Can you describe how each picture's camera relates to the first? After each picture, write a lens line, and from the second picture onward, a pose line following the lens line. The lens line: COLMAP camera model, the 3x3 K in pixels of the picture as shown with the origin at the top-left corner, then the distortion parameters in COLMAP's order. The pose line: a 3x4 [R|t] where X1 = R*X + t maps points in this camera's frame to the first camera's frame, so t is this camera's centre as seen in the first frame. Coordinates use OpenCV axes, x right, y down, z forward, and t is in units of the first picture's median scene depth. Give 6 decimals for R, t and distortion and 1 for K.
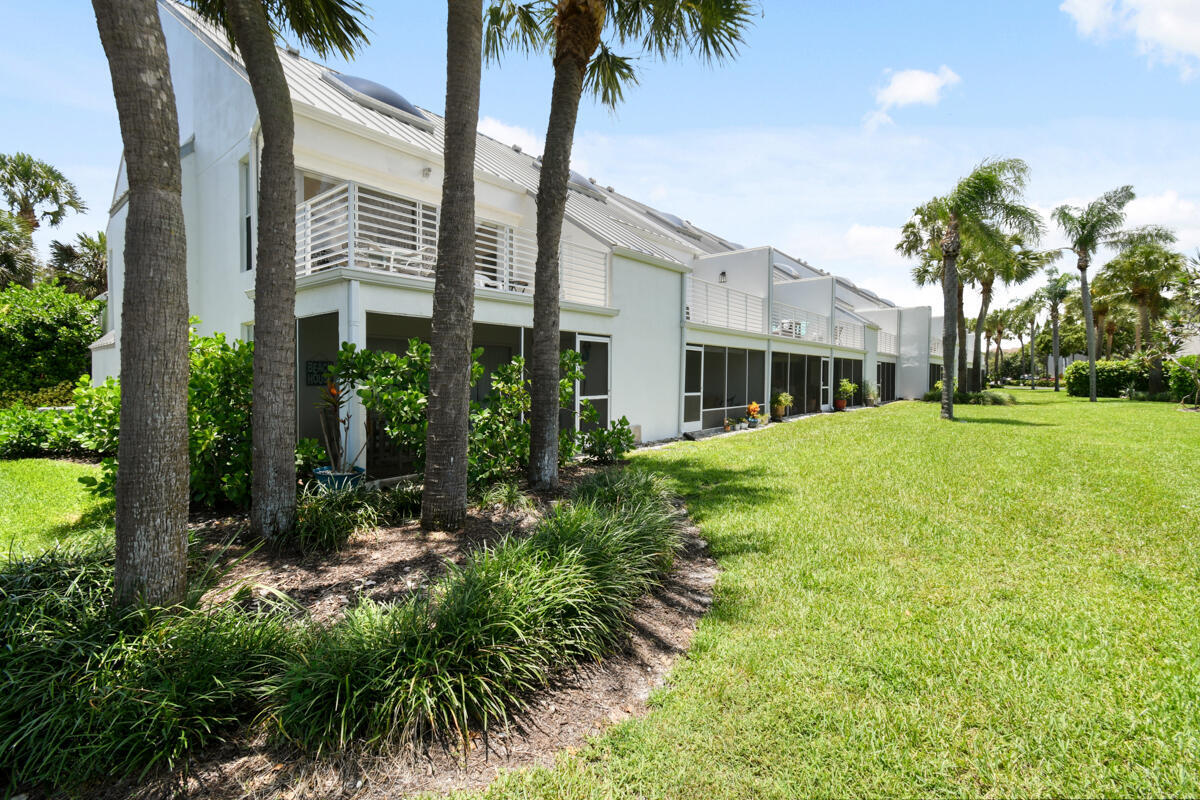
lens RADIAL K [[525.4, 0, 599.2], [0, 525.4, 372.7], [0, 0, 1]] dist [0.001941, 0.000414]
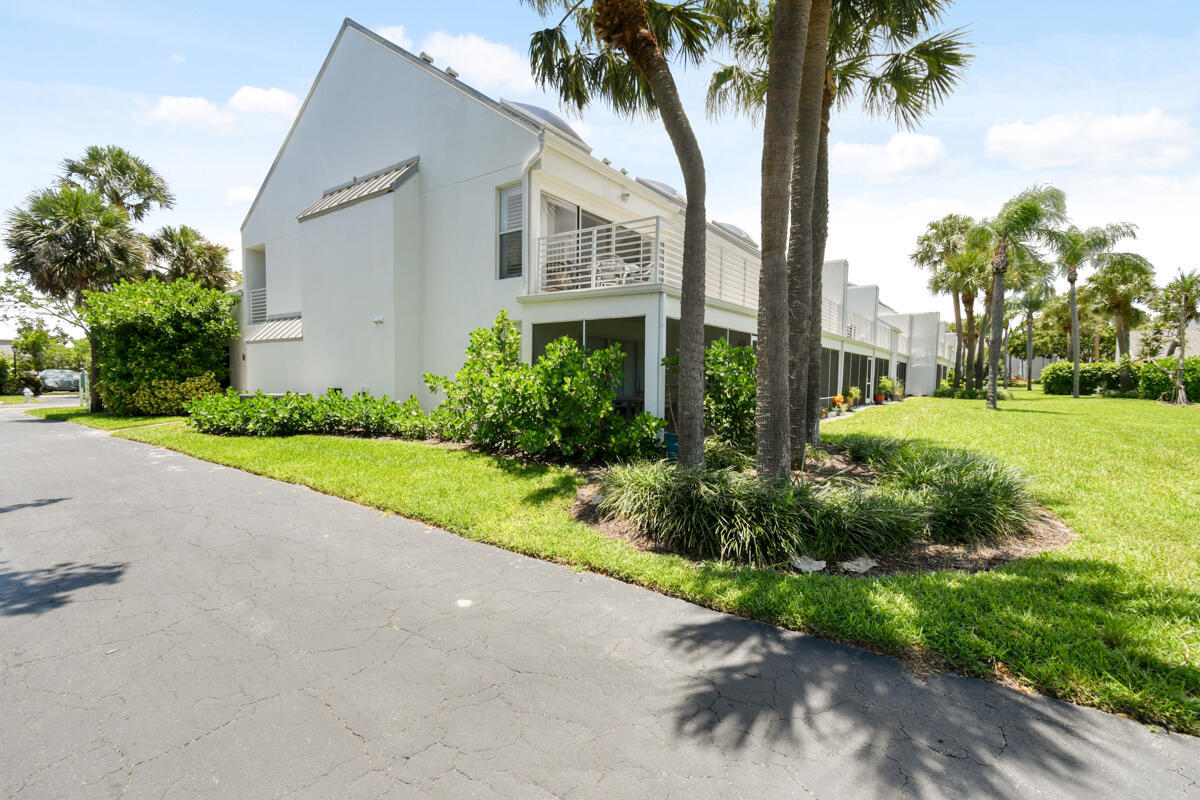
lens RADIAL K [[532.6, 0, 608.0], [0, 532.6, 384.0], [0, 0, 1]] dist [-0.000626, -0.000475]
pose [[0.996996, 0.006549, 0.077180, -0.194298], [-0.008426, 0.999676, 0.024029, 0.005655], [-0.076998, -0.024607, 0.996728, -0.088626]]
